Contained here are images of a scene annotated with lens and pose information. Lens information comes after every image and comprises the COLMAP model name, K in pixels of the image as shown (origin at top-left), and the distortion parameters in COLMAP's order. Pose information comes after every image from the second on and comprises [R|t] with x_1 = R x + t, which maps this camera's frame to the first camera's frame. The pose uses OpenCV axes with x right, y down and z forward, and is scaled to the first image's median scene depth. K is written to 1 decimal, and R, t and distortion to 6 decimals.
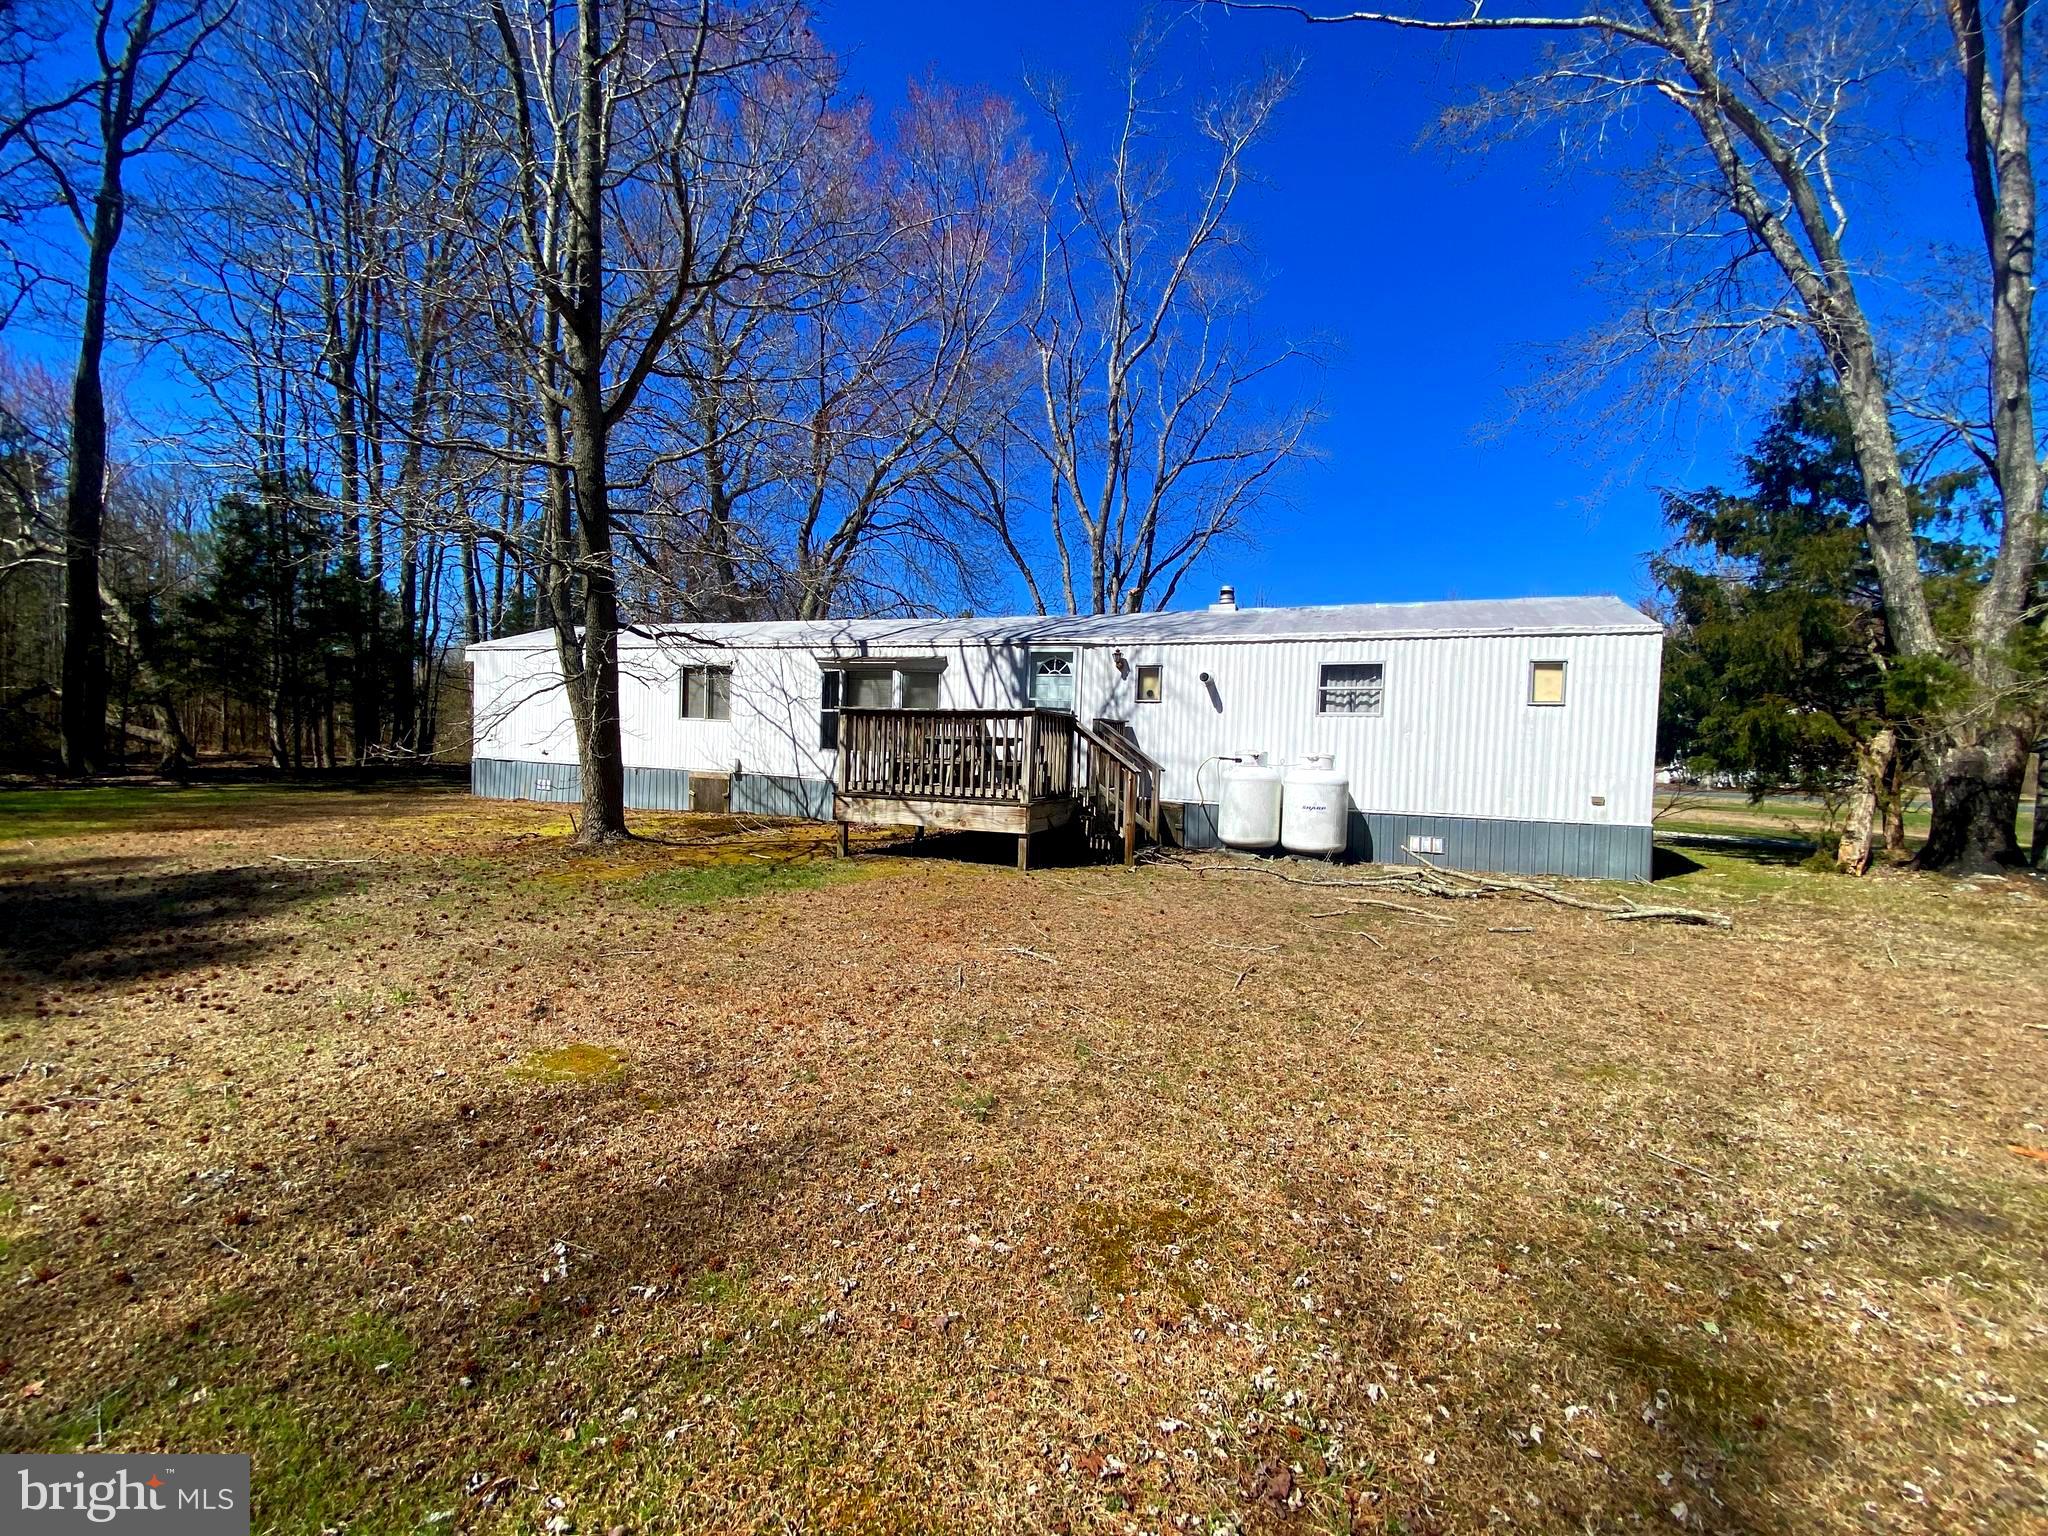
lens RADIAL K [[824.5, 0, 1015.5], [0, 824.5, 779.0], [0, 0, 1]] dist [0.014729, -0.017701]
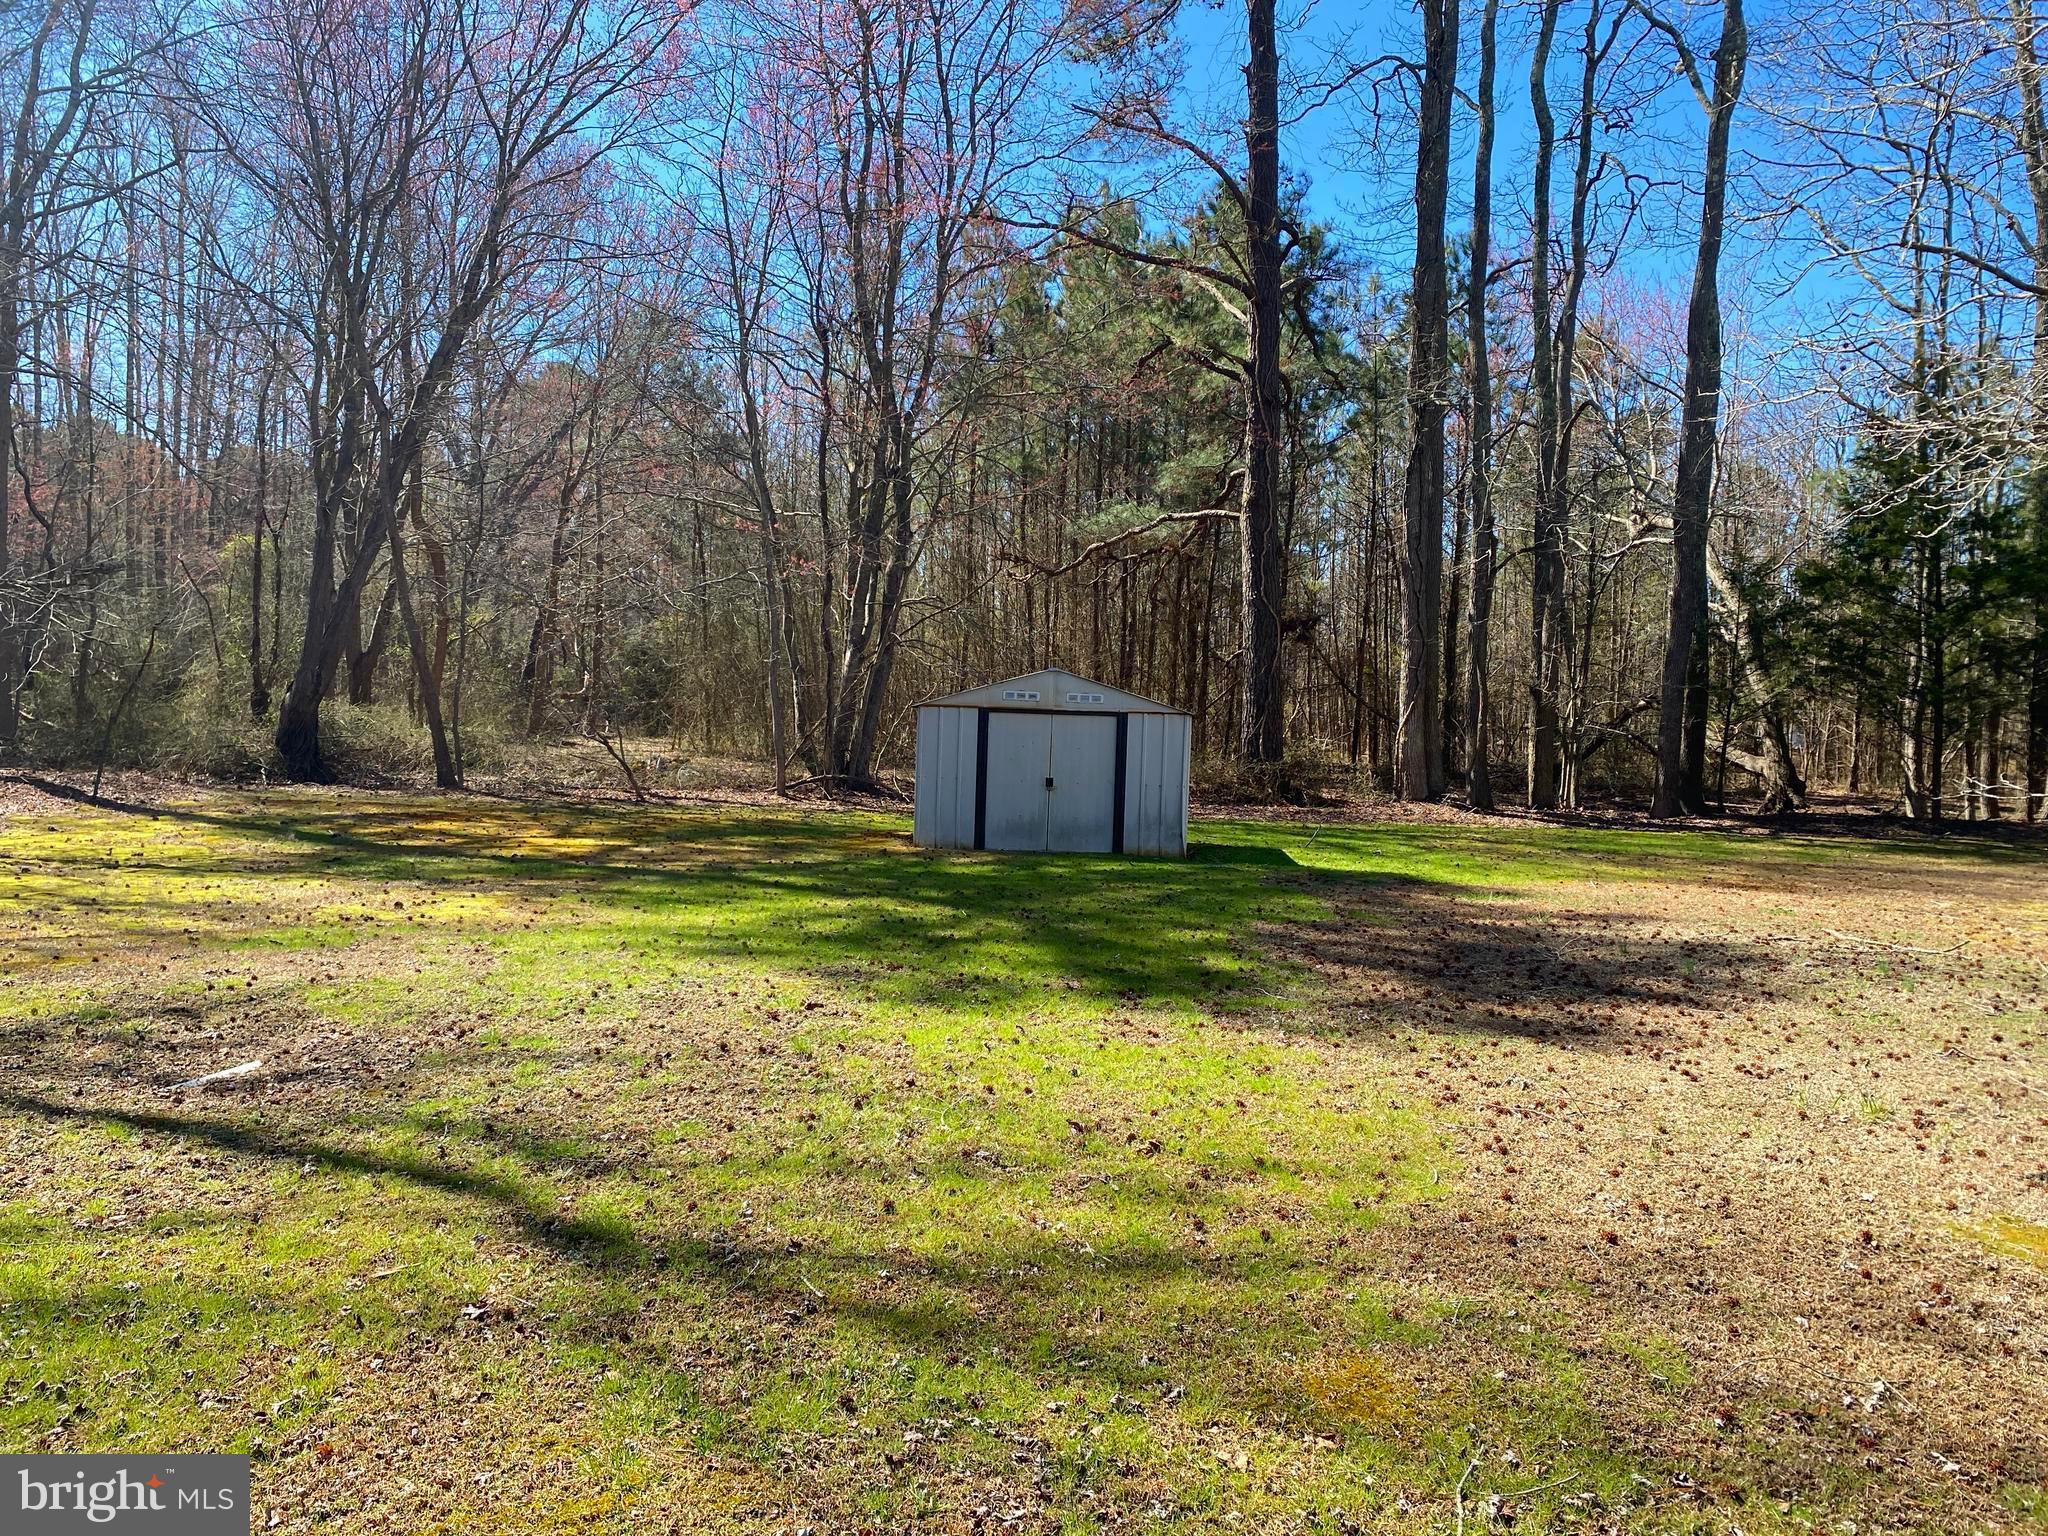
lens RADIAL K [[1551.9, 0, 1024.0], [0, 1551.9, 768.0], [0, 0, 1]] dist [0.002104, 0.001734]
pose [[0.303634, 0.011025, -0.952725, 0.248239], [-0.064411, 0.997883, -0.008980, 0.017367], [0.950609, 0.064092, 0.303701, -0.109060]]
